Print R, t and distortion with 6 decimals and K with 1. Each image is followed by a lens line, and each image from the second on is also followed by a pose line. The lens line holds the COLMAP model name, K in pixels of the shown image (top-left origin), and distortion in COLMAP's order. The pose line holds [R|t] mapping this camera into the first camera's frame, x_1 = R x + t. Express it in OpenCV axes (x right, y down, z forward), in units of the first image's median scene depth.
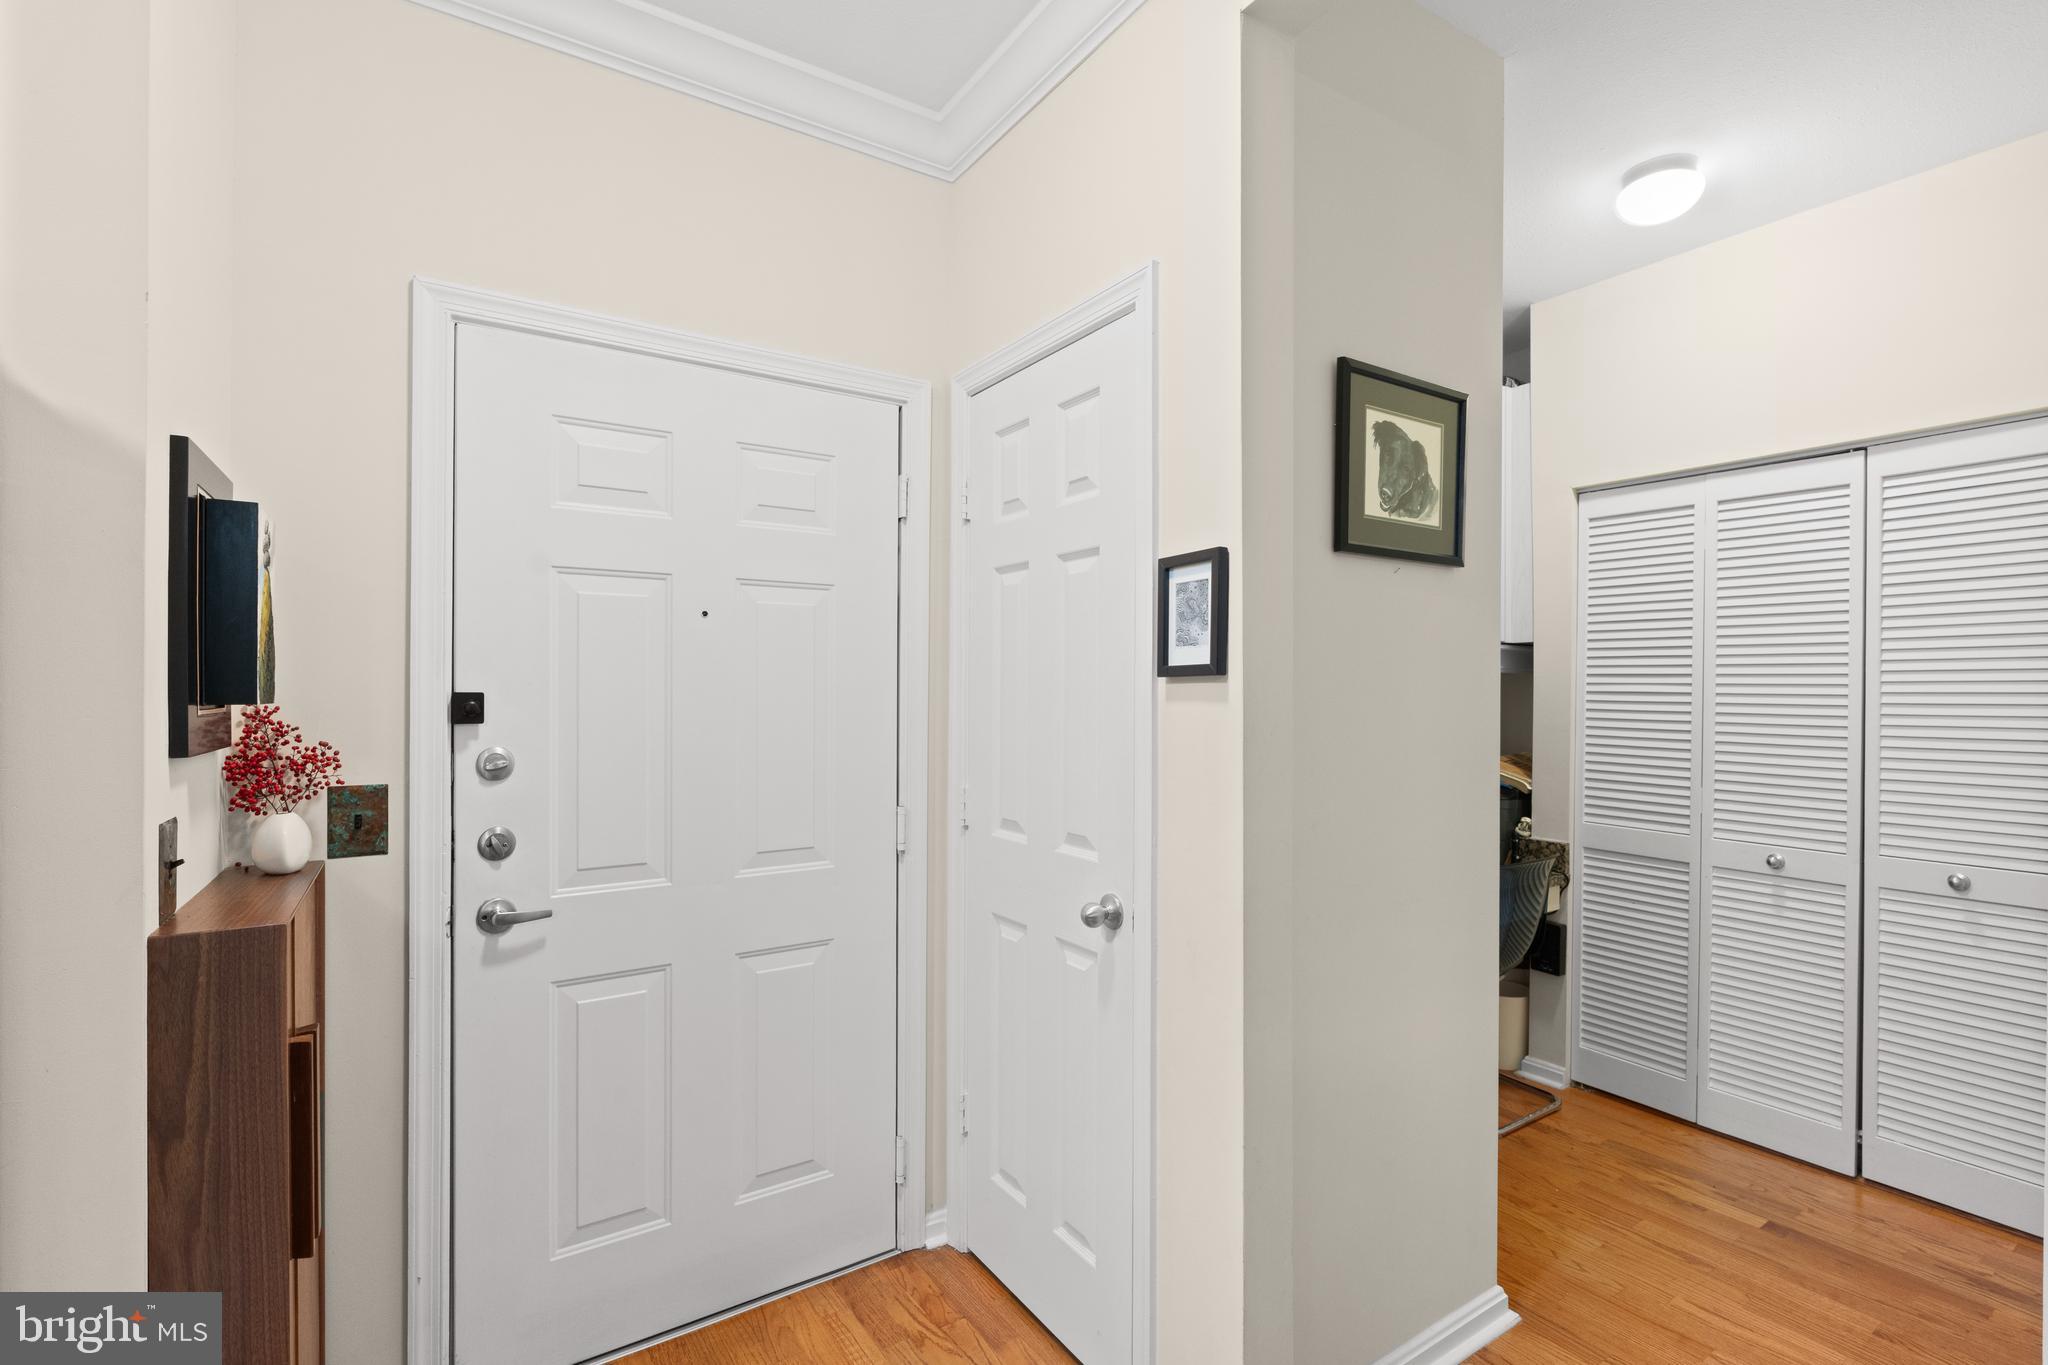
lens RADIAL K [[901.8, 0, 1031.4], [0, 901.8, 697.1], [0, 0, 1]] dist [-0.004898, 0.001557]
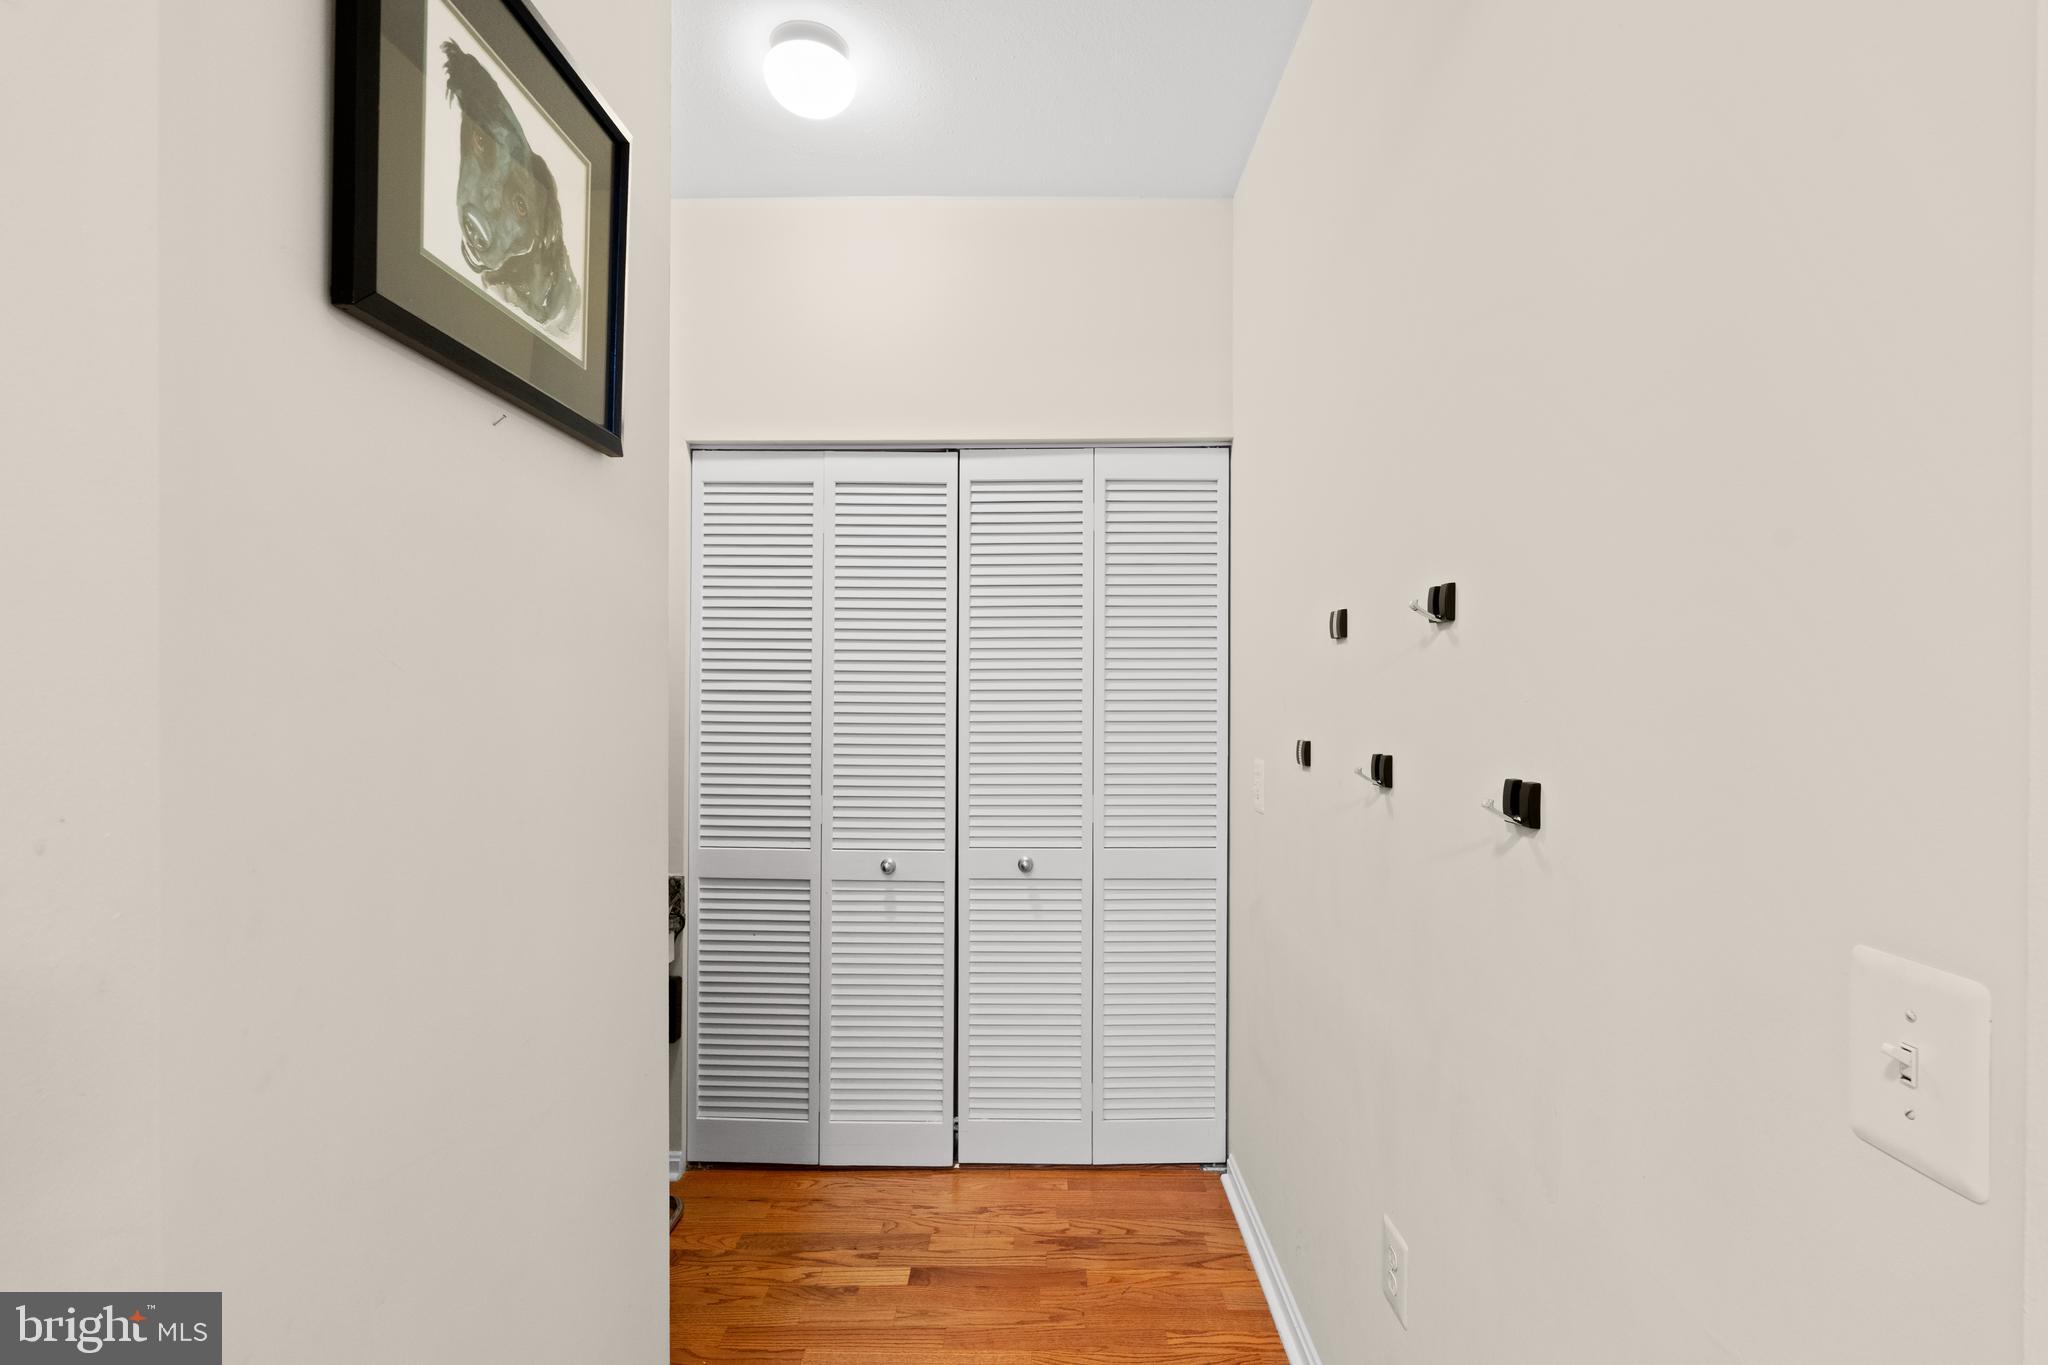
lens RADIAL K [[901.8, 0, 1024.7], [0, 901.8, 690.4], [0, 0, 1]] dist [-0.004898, 0.001557]
pose [[0.563053, -0.002926, 0.826416, 0.115007], [0.010019, 0.999944, -0.003285, -0.000412], [-0.826360, 0.010130, 0.563051, 0.337526]]
